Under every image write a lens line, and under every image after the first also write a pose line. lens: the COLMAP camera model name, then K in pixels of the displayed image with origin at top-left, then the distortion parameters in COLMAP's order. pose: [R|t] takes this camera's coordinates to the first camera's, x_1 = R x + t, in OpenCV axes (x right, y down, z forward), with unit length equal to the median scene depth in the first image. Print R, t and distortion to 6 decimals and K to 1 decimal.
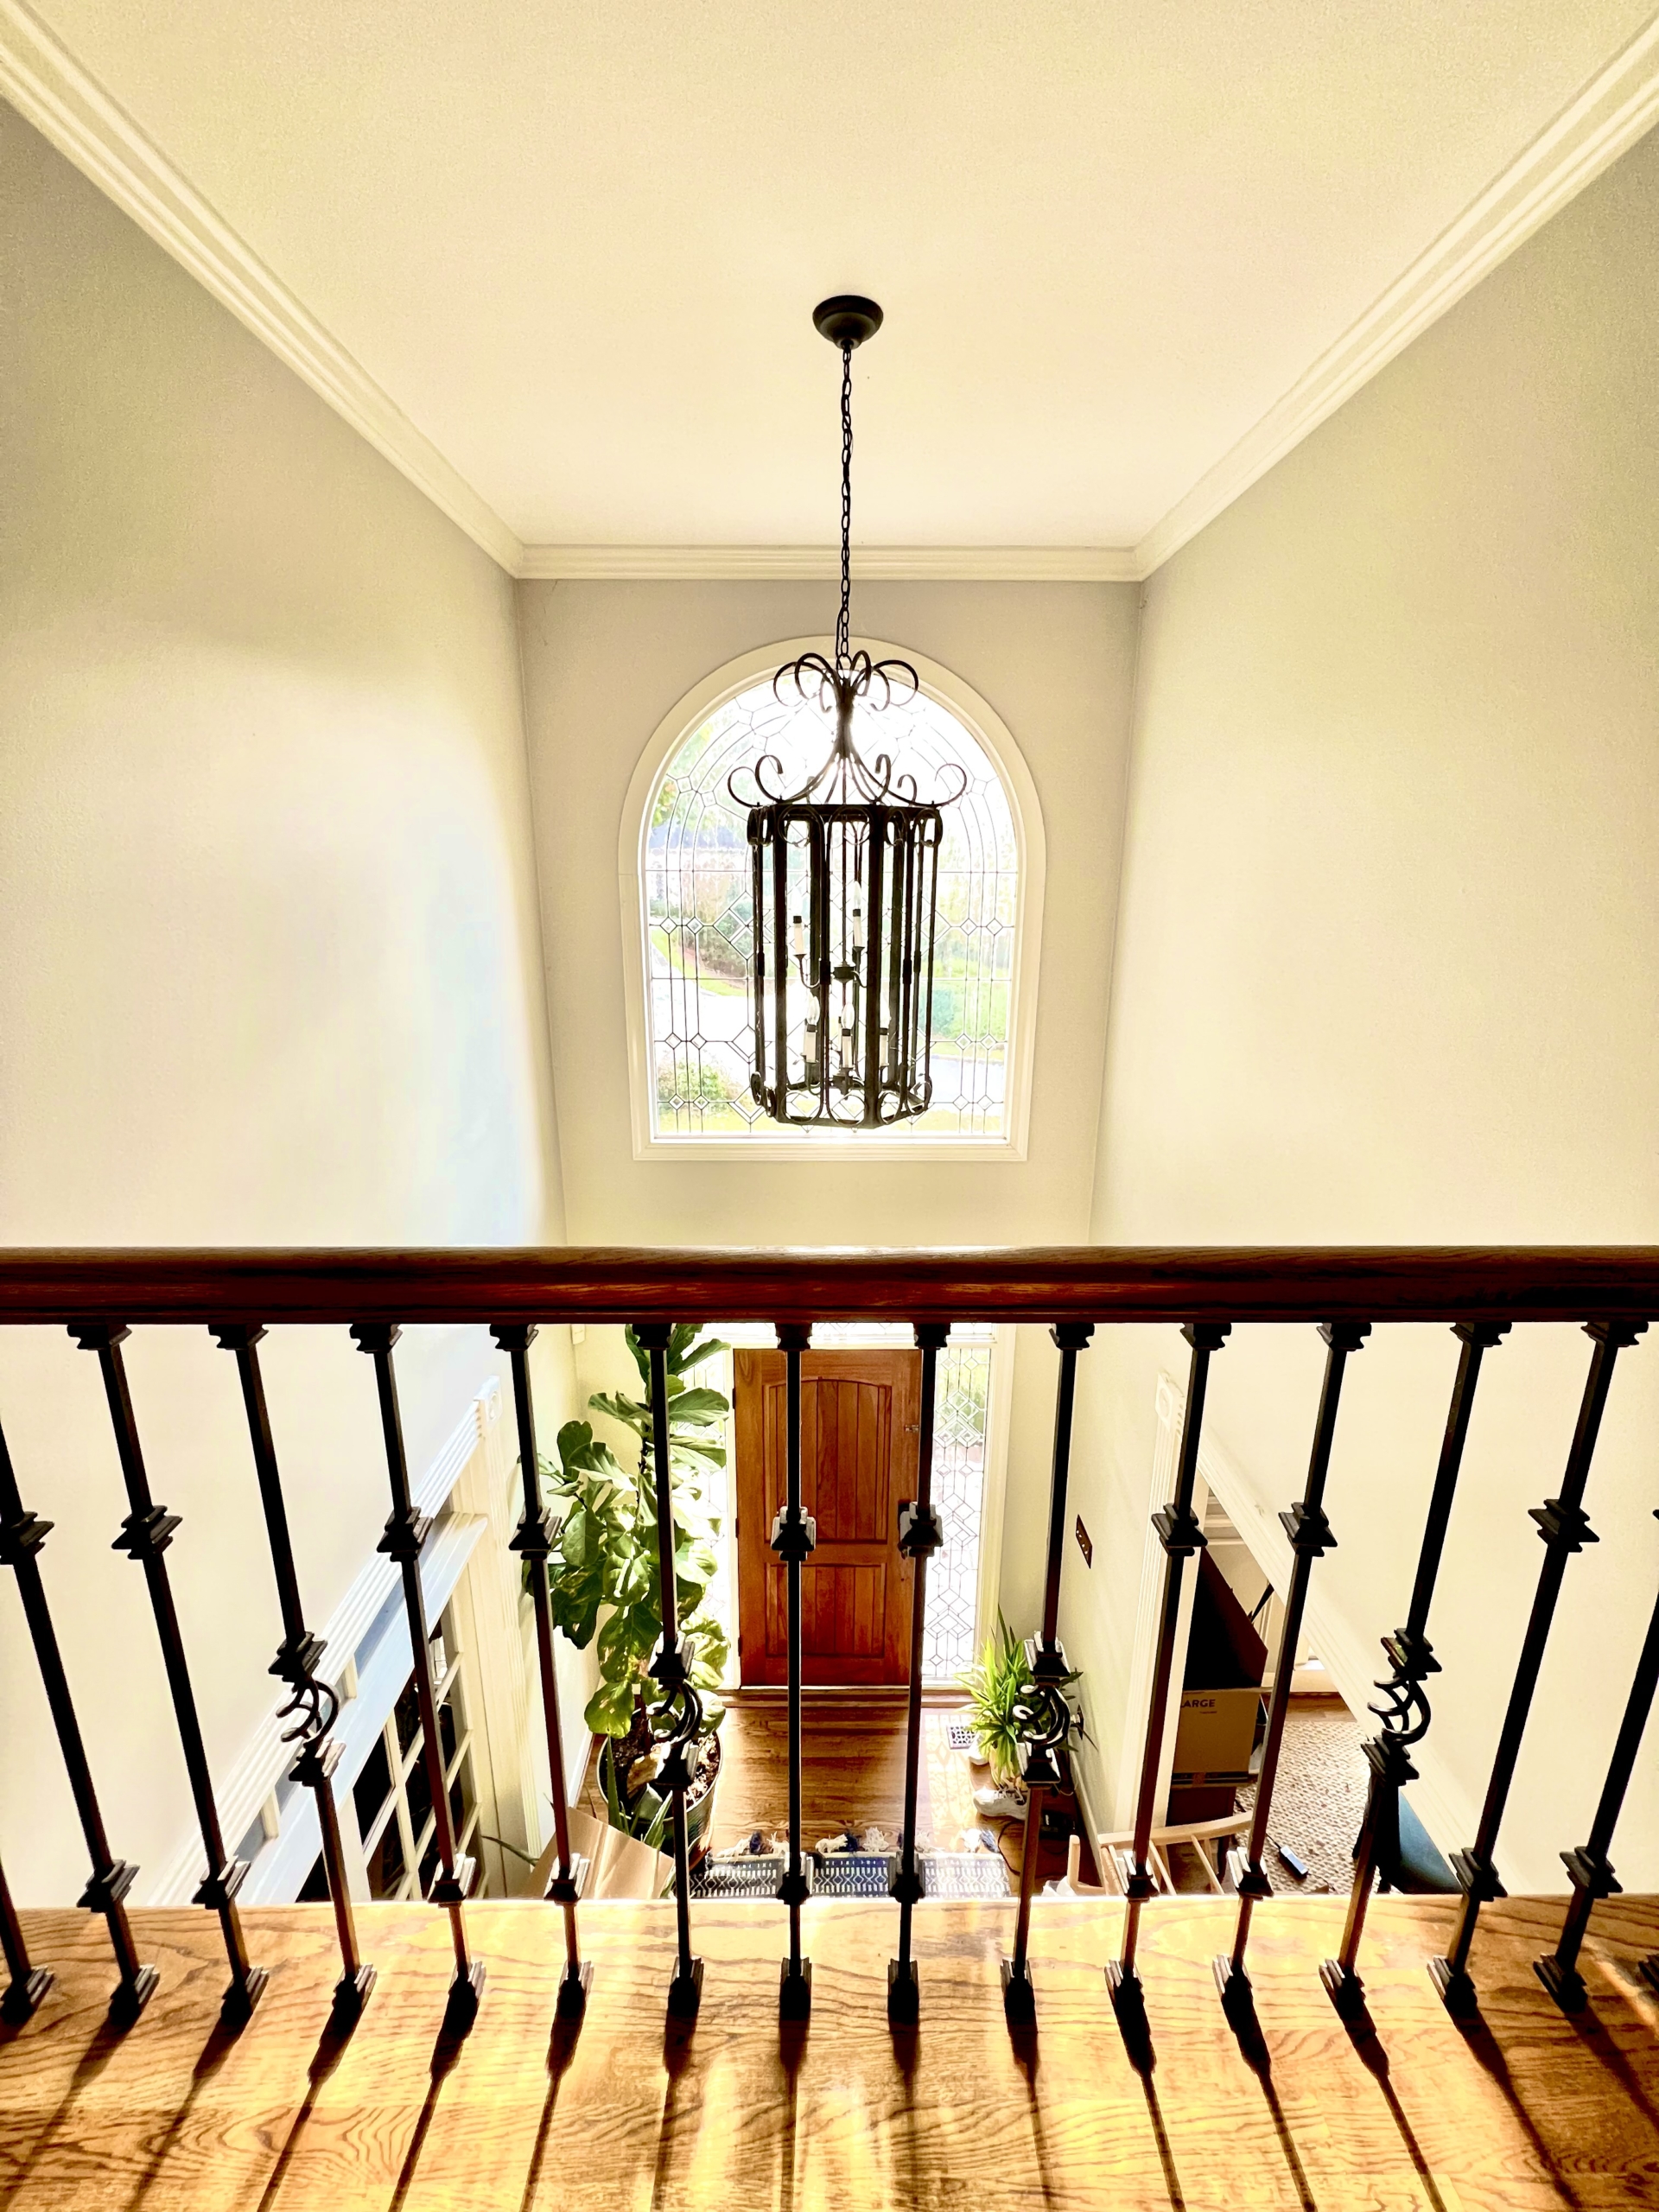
lens RADIAL K [[883.3, 0, 827.7], [0, 883.3, 1104.1], [0, 0, 1]] dist [0.002265, 0.000523]
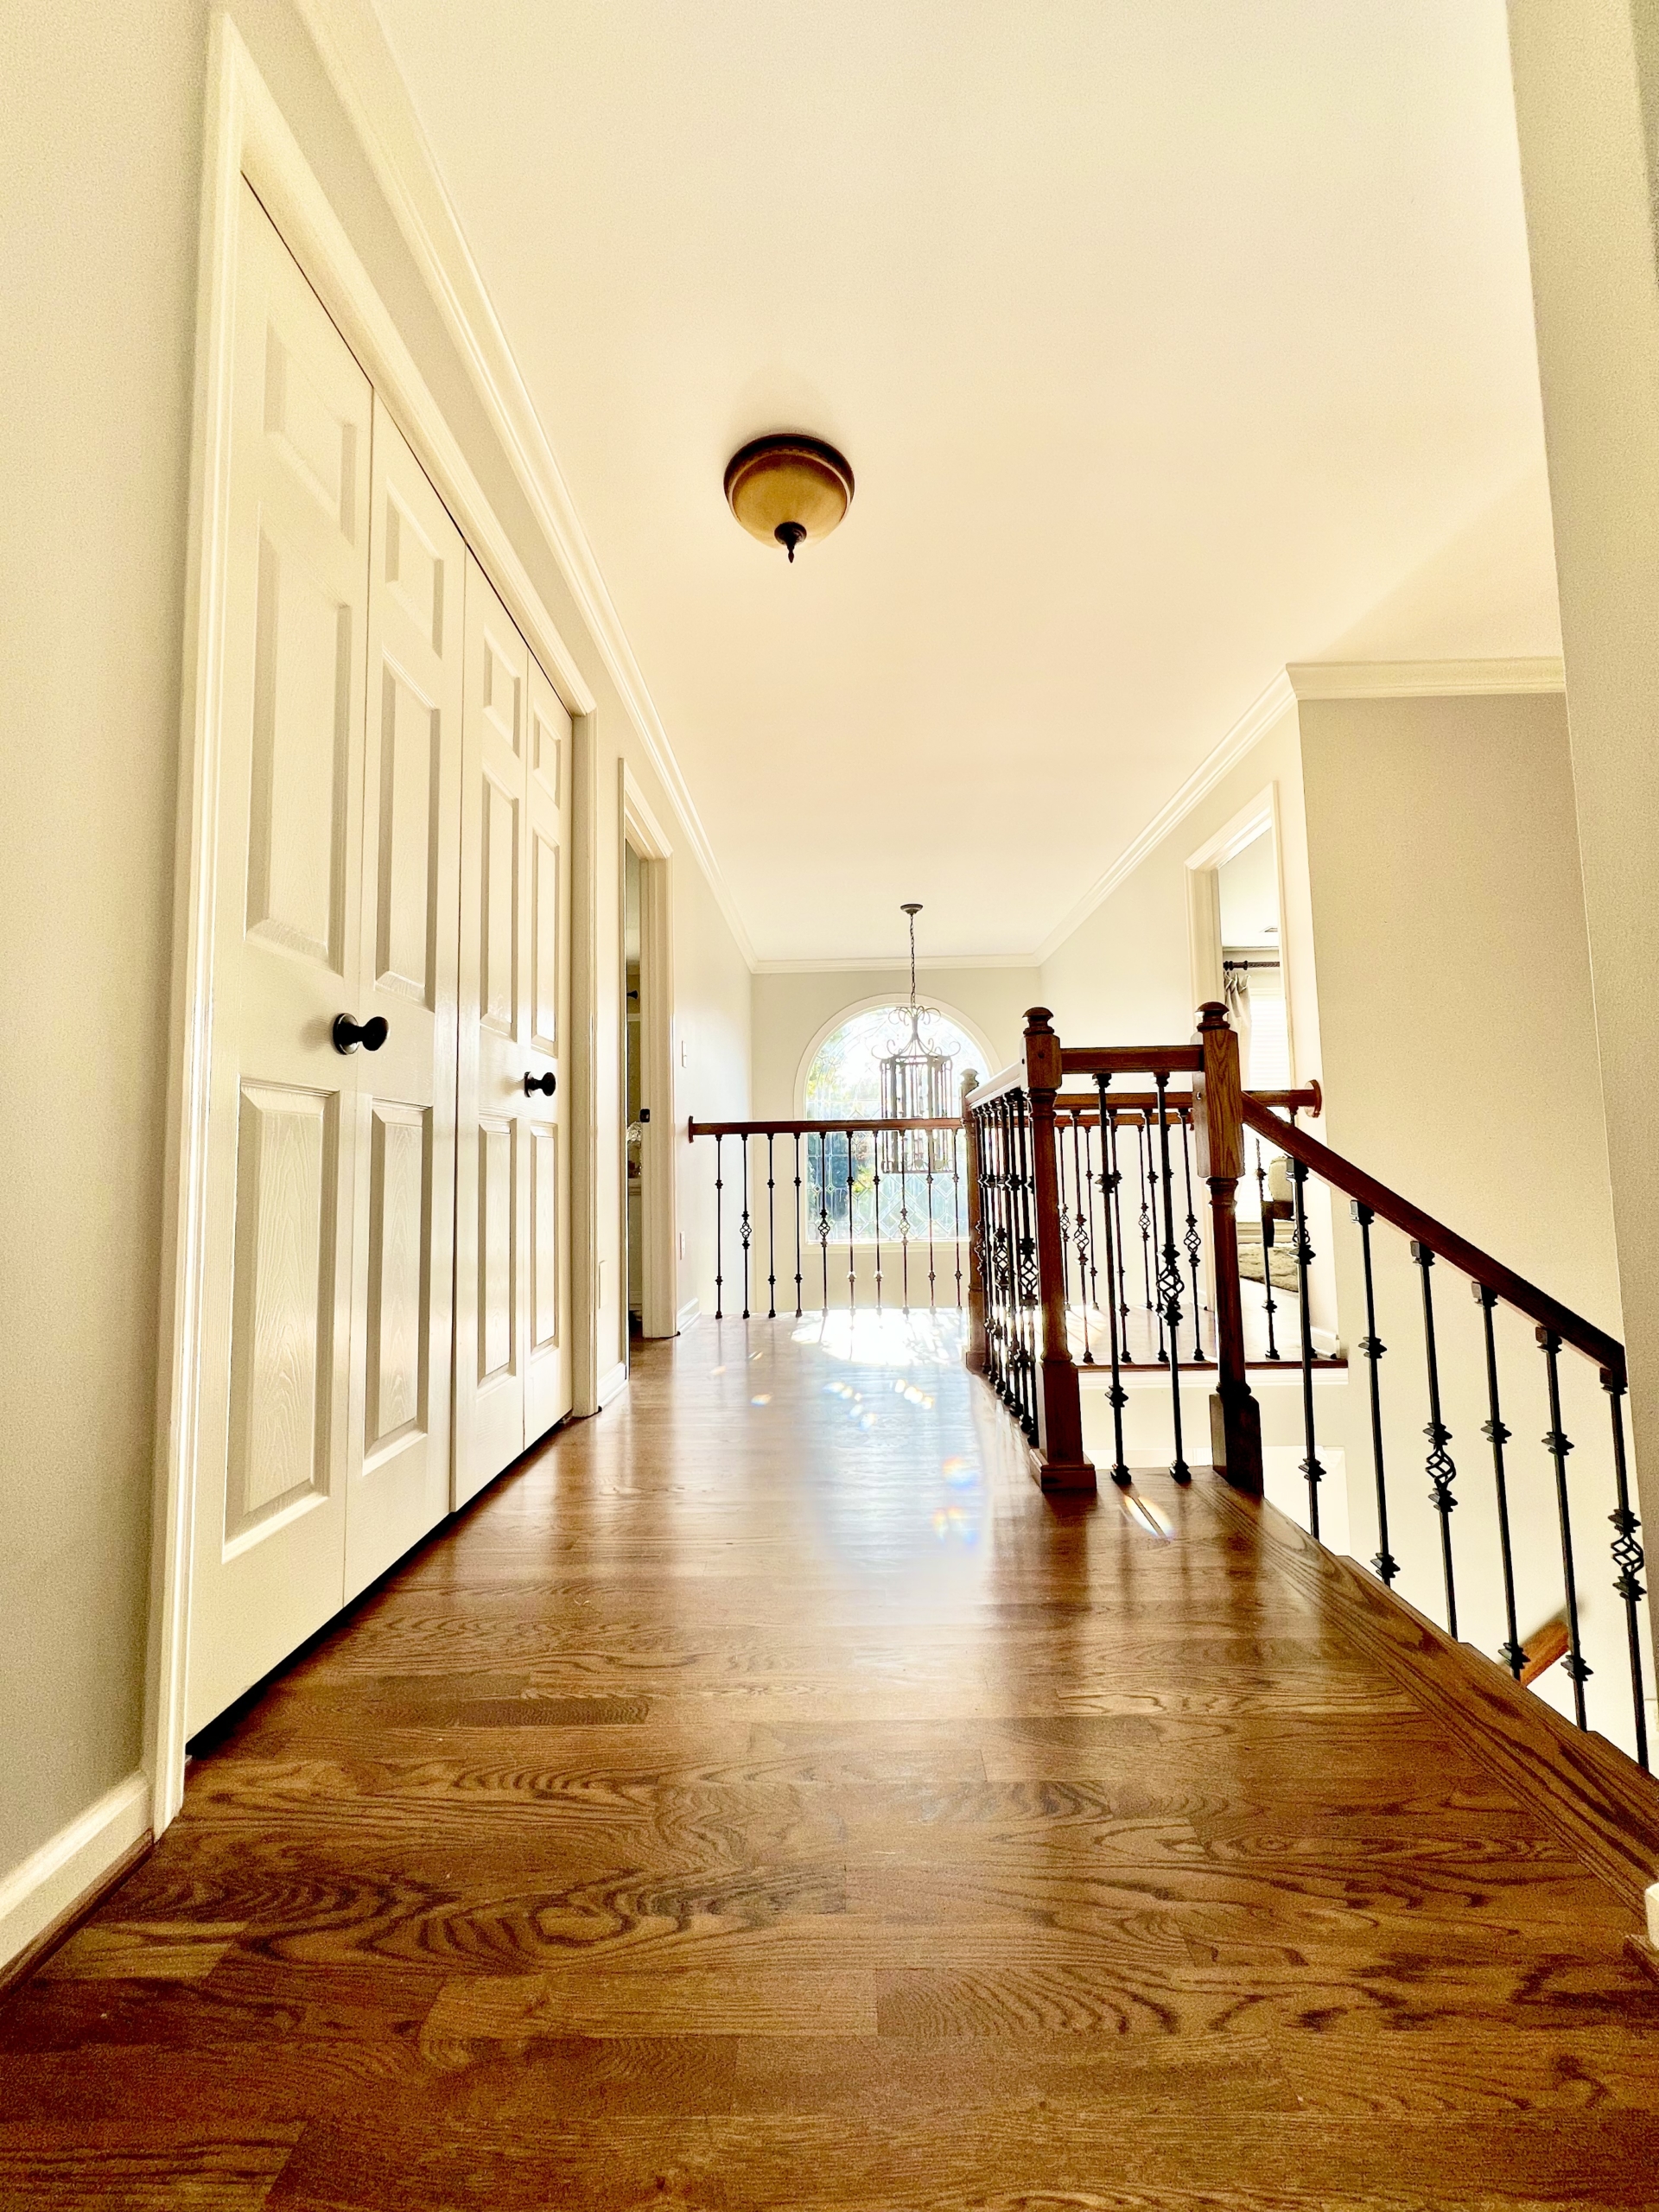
lens RADIAL K [[883.3, 0, 828.9], [0, 883.3, 1100.6], [0, 0, 1]] dist [0.002265, 0.000523]
pose [[0.999748, -0.020944, -0.008114, -0.230803], [0.017361, 0.949771, -0.312463, 0.631314], [0.014251, 0.312243, 0.949895, -1.538433]]
